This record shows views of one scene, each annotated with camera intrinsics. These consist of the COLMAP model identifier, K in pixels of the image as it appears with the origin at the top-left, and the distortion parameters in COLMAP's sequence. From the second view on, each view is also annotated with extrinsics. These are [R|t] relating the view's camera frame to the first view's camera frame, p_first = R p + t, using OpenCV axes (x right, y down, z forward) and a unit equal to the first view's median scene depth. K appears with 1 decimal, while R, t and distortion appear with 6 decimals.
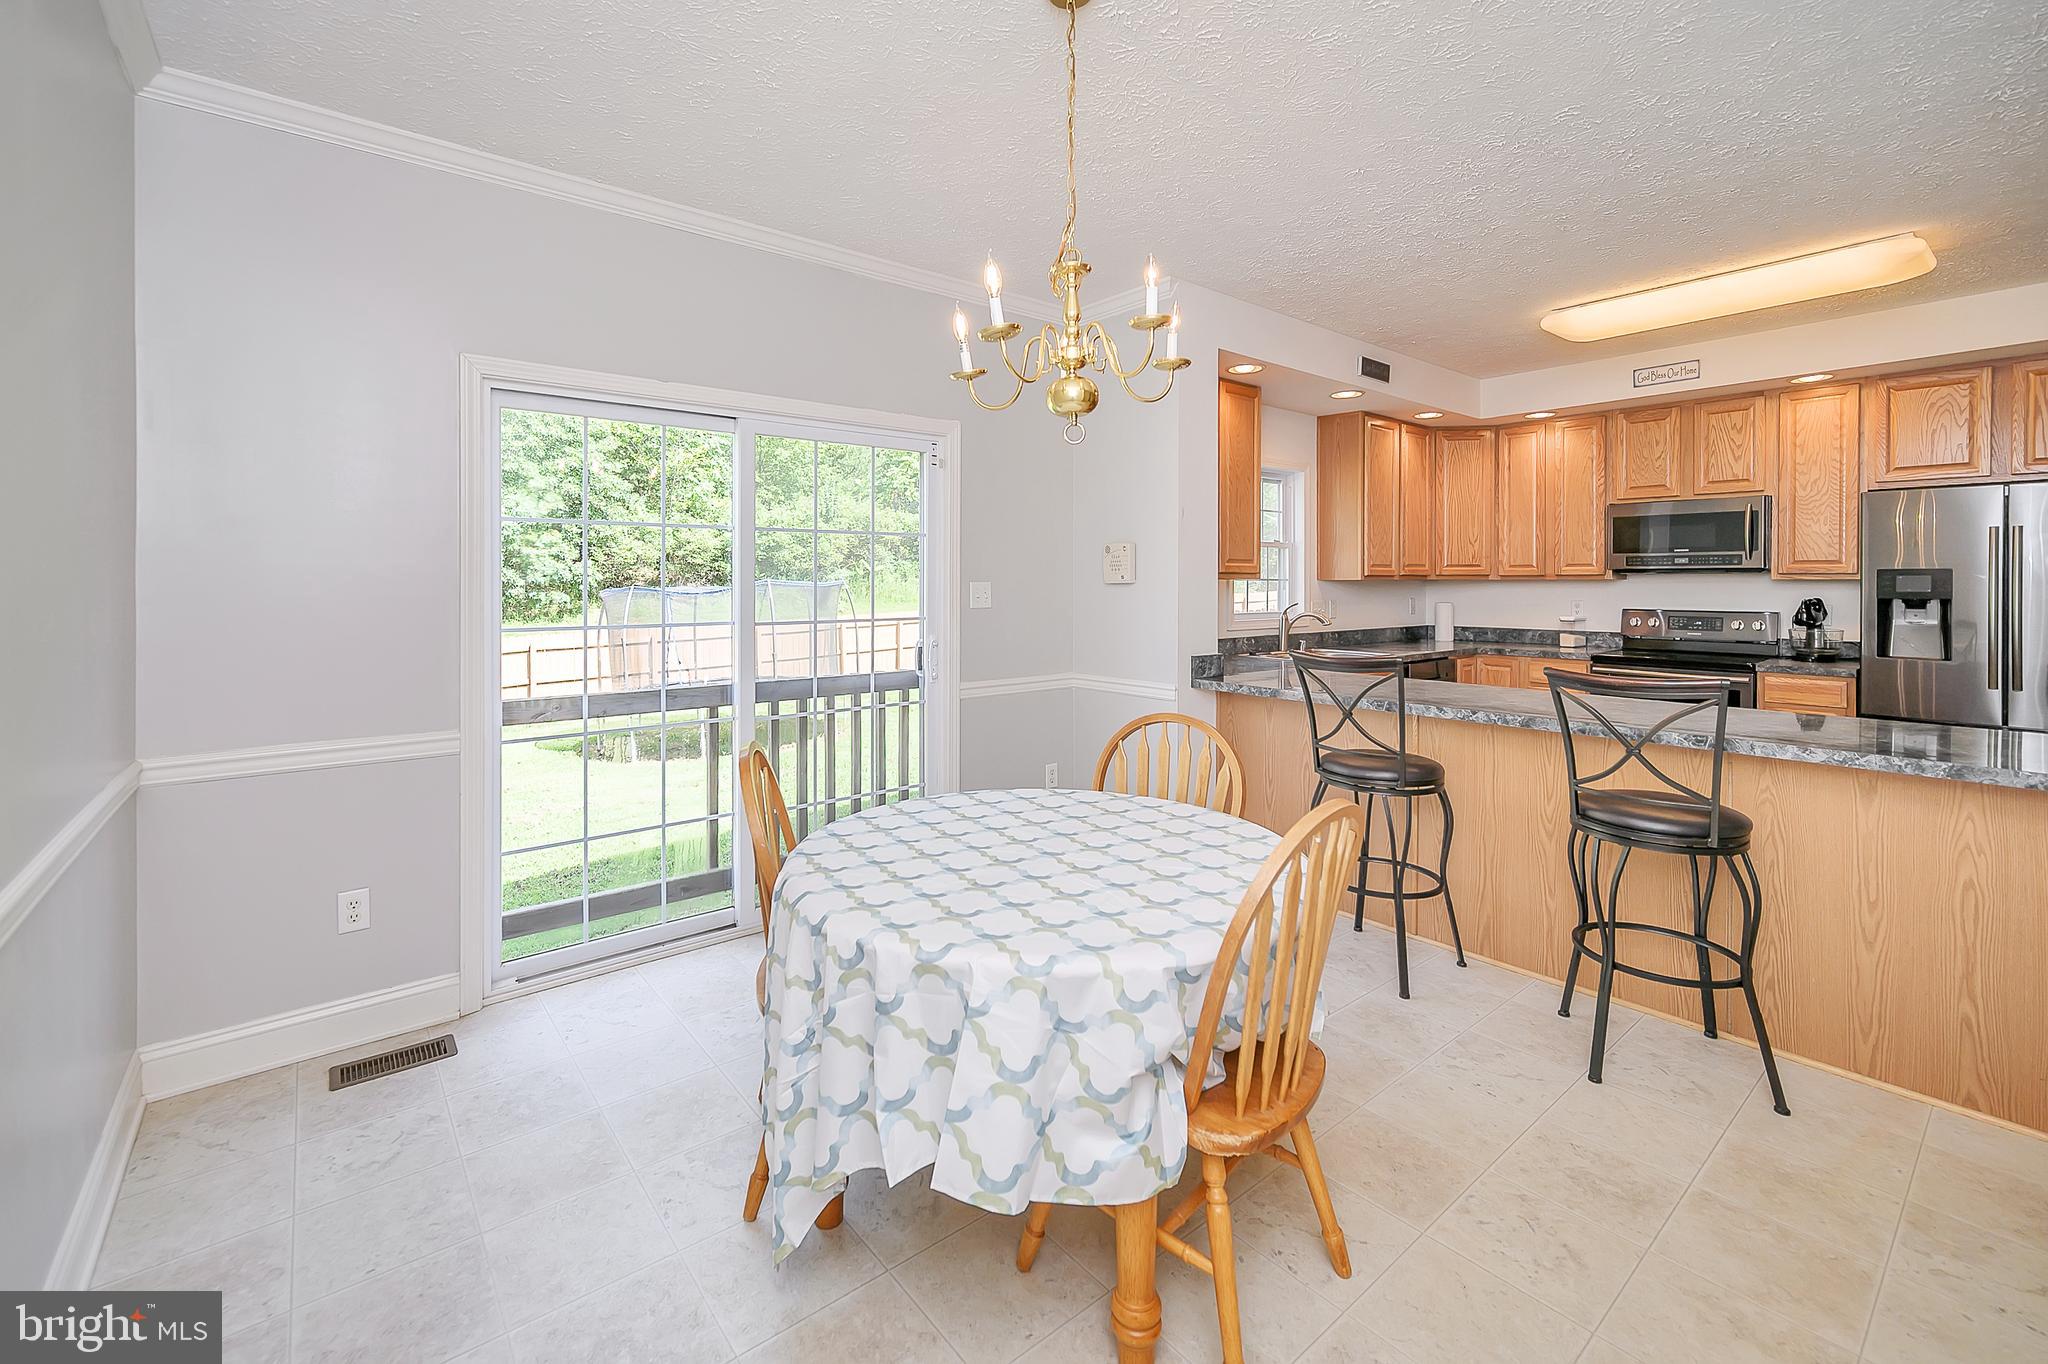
lens RADIAL K [[833.2, 0, 993.3], [0, 833.2, 594.6], [0, 0, 1]] dist [-0.004314, -0.001034]
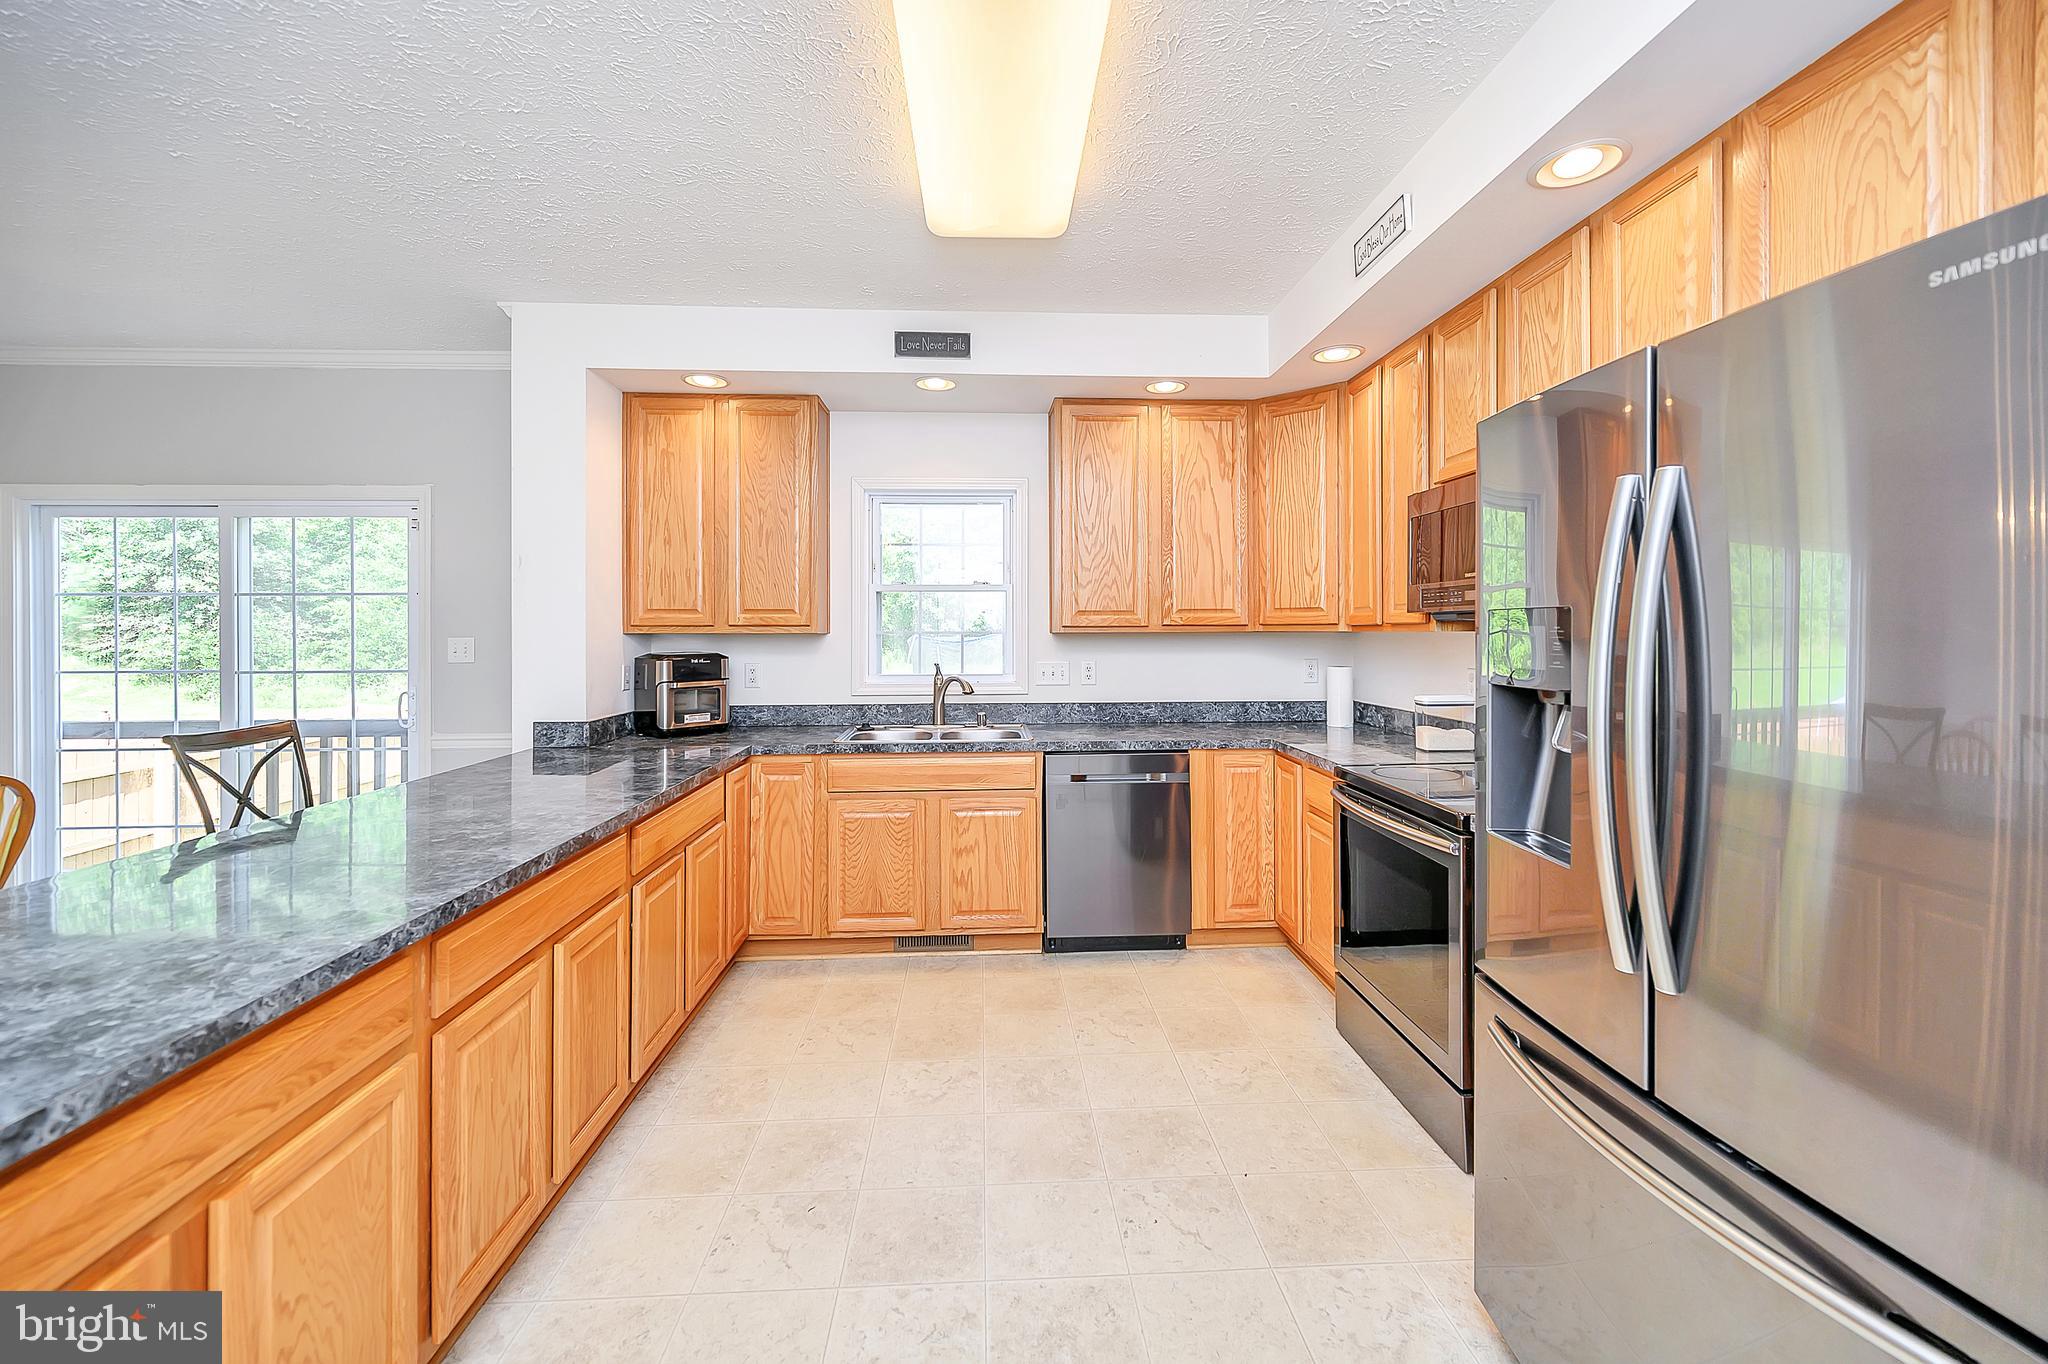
lens RADIAL K [[833.2, 0, 1010.4], [0, 833.2, 625.3], [0, 0, 1]] dist [-0.004314, -0.001034]
pose [[0.821581, -0.004820, -0.570072, 0.891929], [-0.006512, 0.999820, -0.017839, -0.011736], [0.570055, 0.018369, 0.821401, 0.431298]]
